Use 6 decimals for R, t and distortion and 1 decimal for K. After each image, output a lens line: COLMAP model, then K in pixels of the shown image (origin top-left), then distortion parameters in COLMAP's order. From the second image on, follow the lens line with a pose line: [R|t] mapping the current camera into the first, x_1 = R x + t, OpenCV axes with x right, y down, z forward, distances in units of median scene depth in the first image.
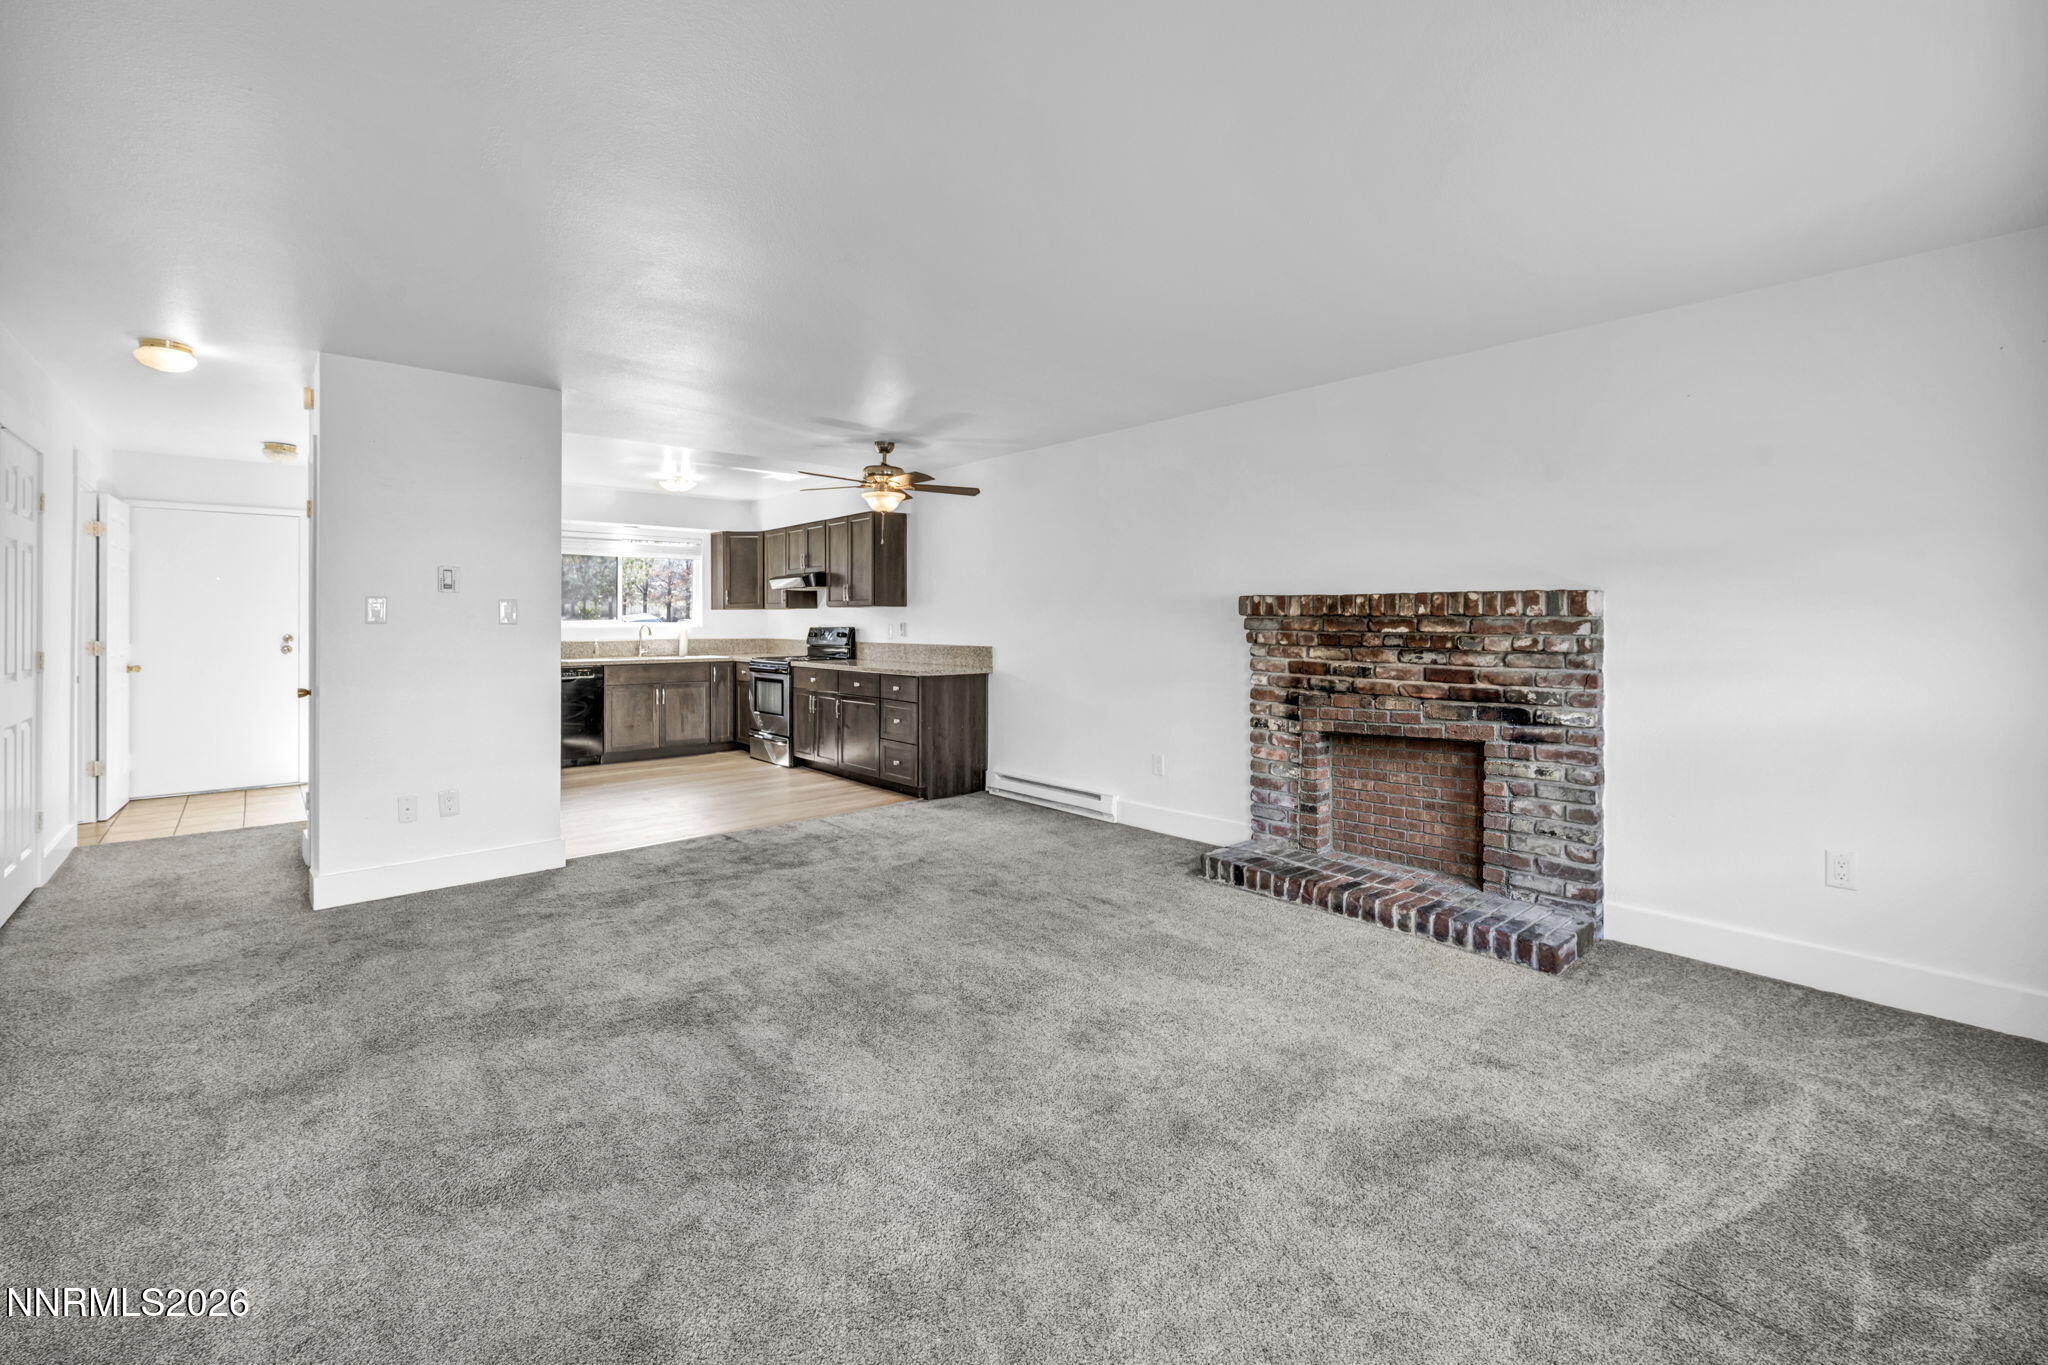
lens RADIAL K [[842.5, 0, 1027.3], [0, 842.5, 676.0], [0, 0, 1]] dist [-0.002242, -0.000177]
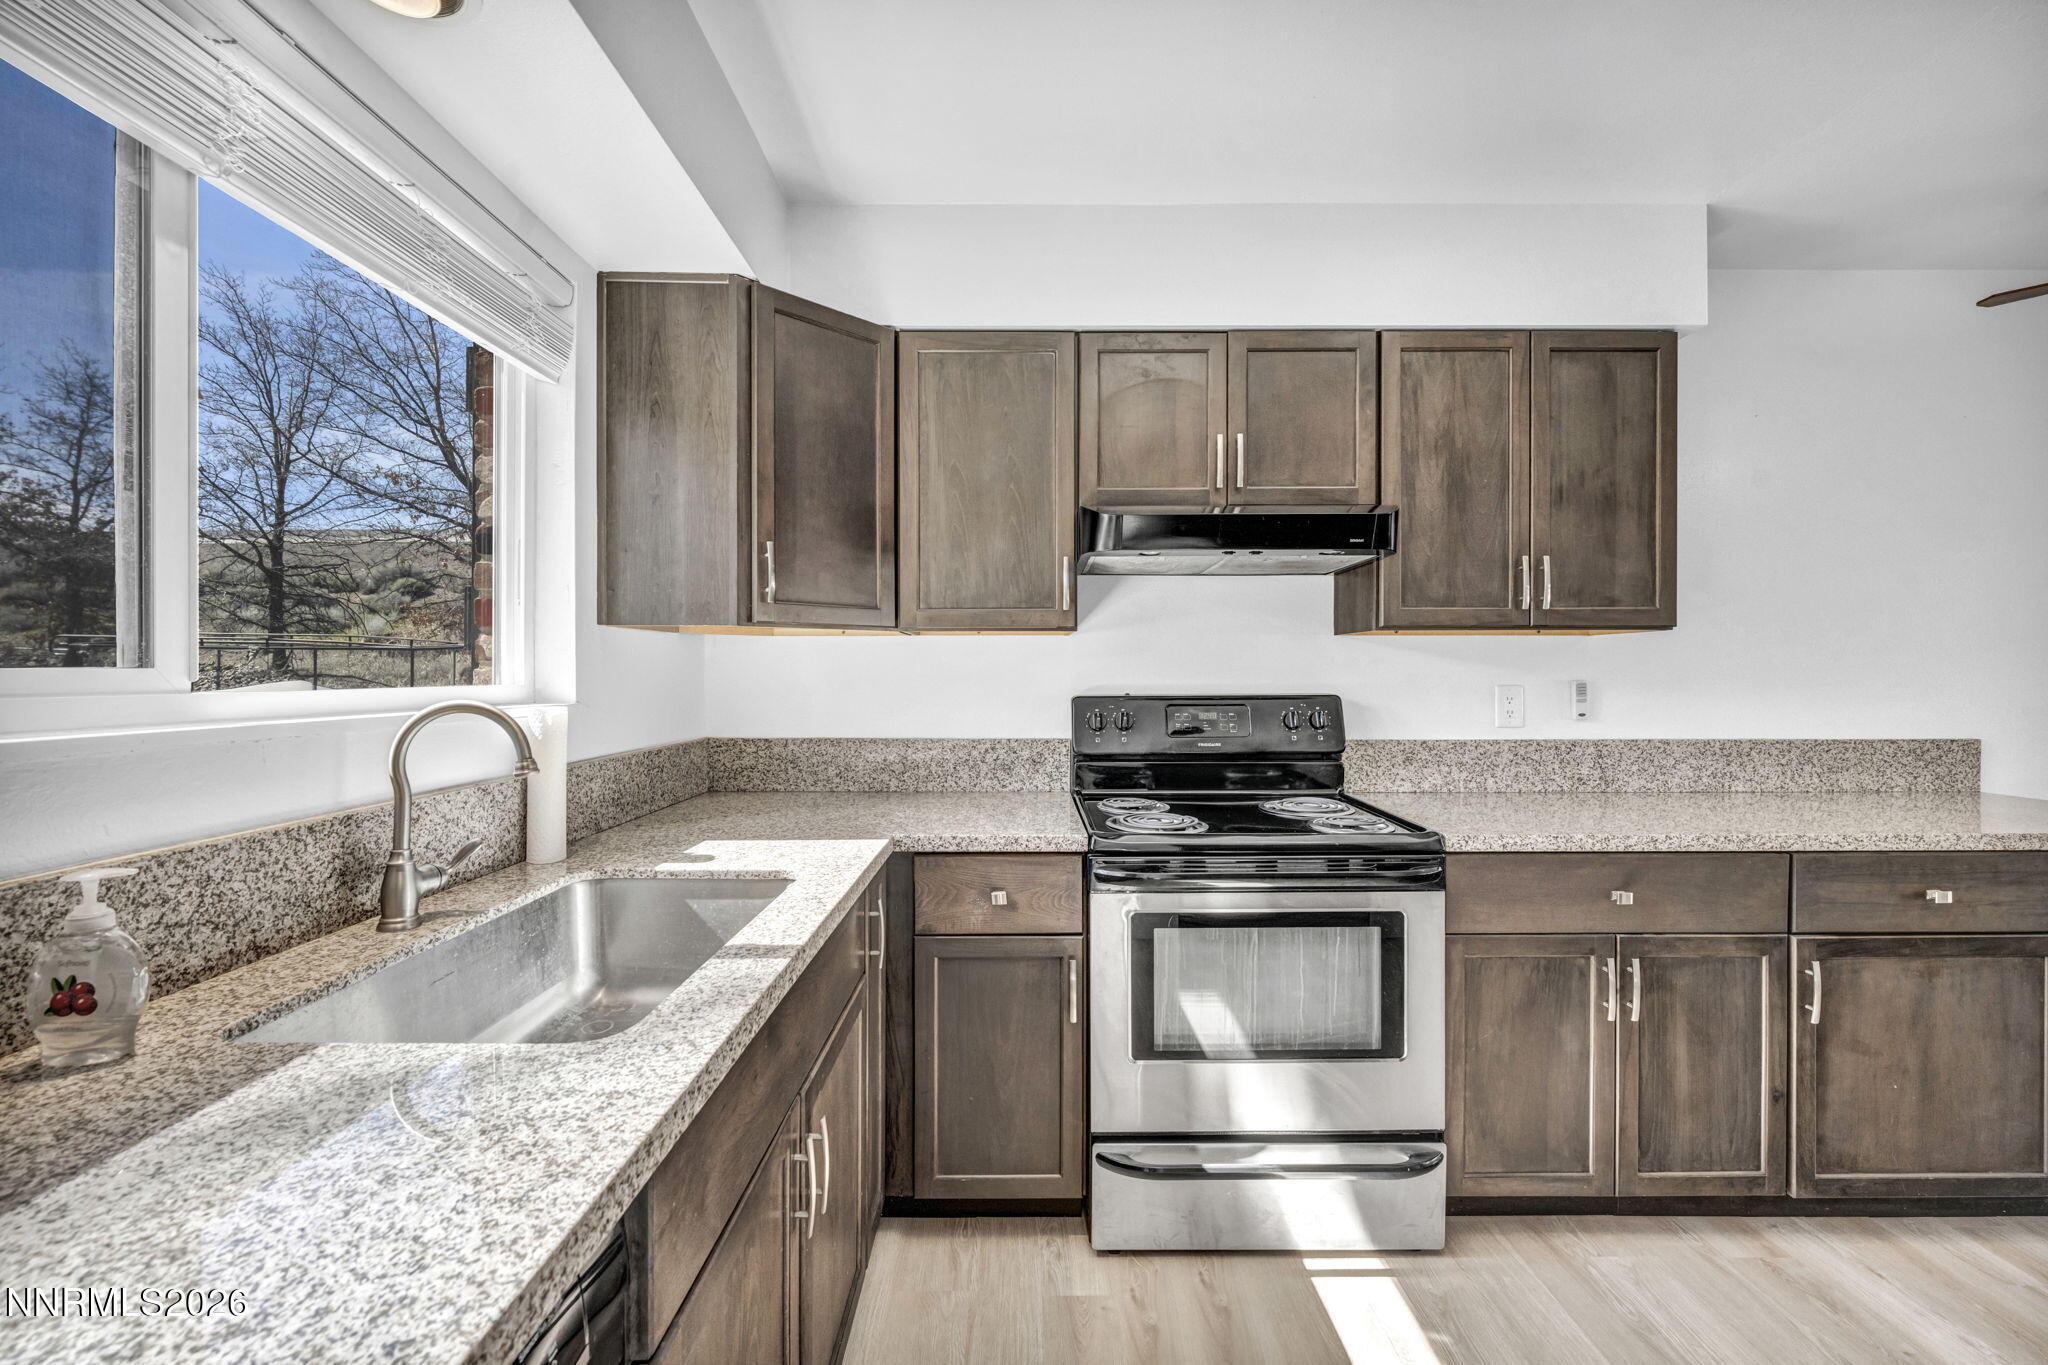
lens RADIAL K [[842.5, 0, 1027.3], [0, 842.5, 676.0], [0, 0, 1]] dist [-0.002242, -0.000177]
pose [[0.674267, -0.000224, 0.738487, -0.500565], [0.045435, 0.998118, -0.041181, -0.054314], [-0.737088, 0.061321, 0.673008, 0.832146]]
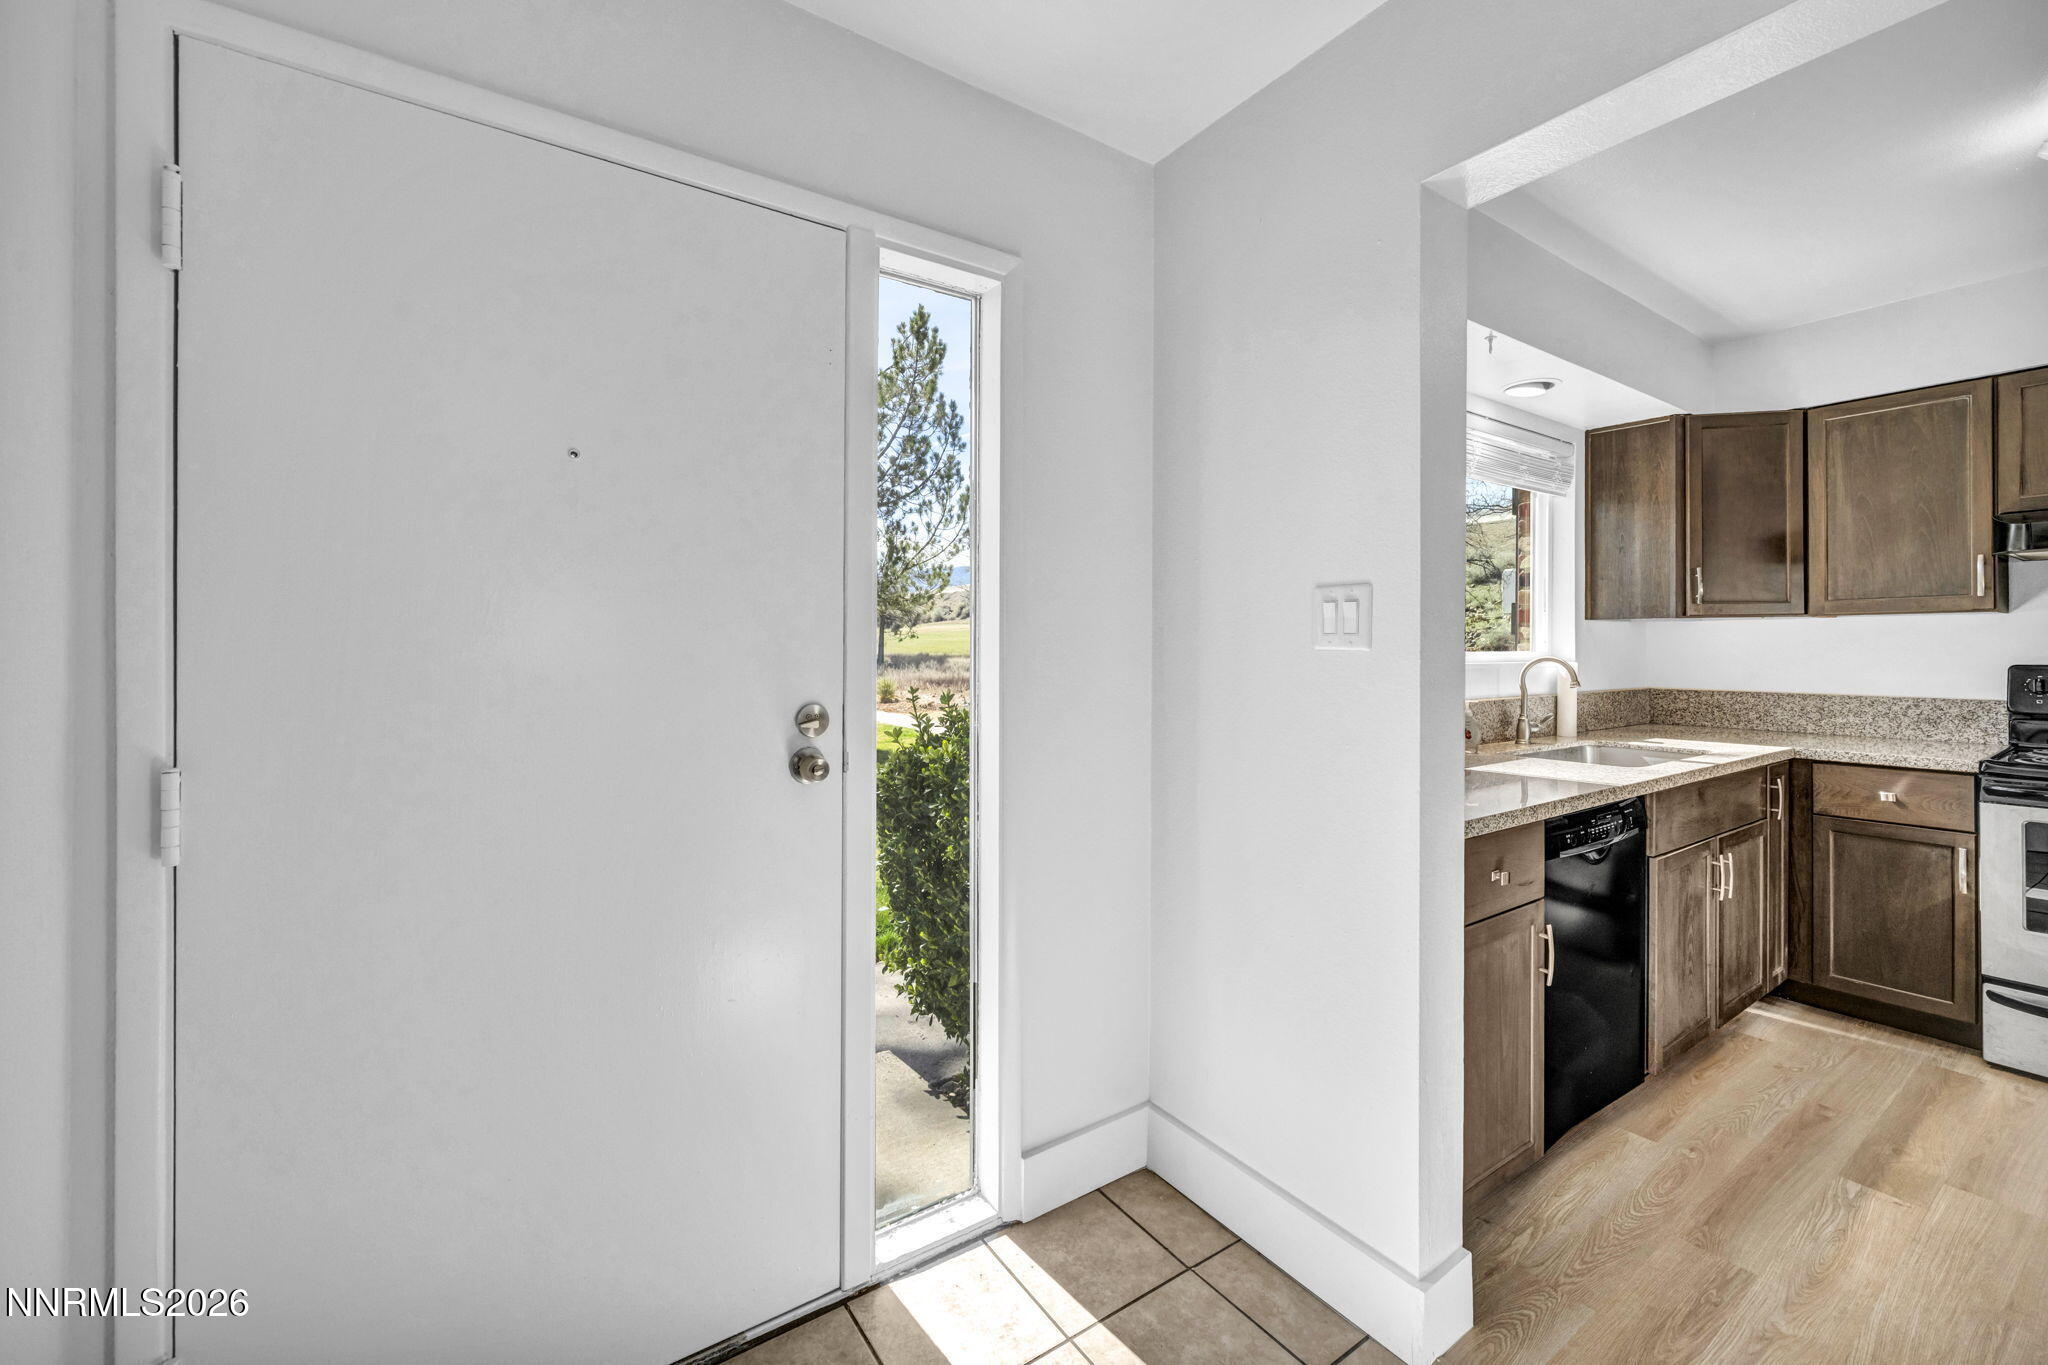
lens RADIAL K [[820.3, 0, 1045.7], [0, 820.3, 645.4], [0, 0, 1]] dist [-0.000799, 0.000161]
pose [[0.990611, 0.001045, -0.136706, -0.624681], [-0.010144, 0.997776, -0.065879, -0.039926], [0.136333, 0.066647, 0.988419, 0.624201]]
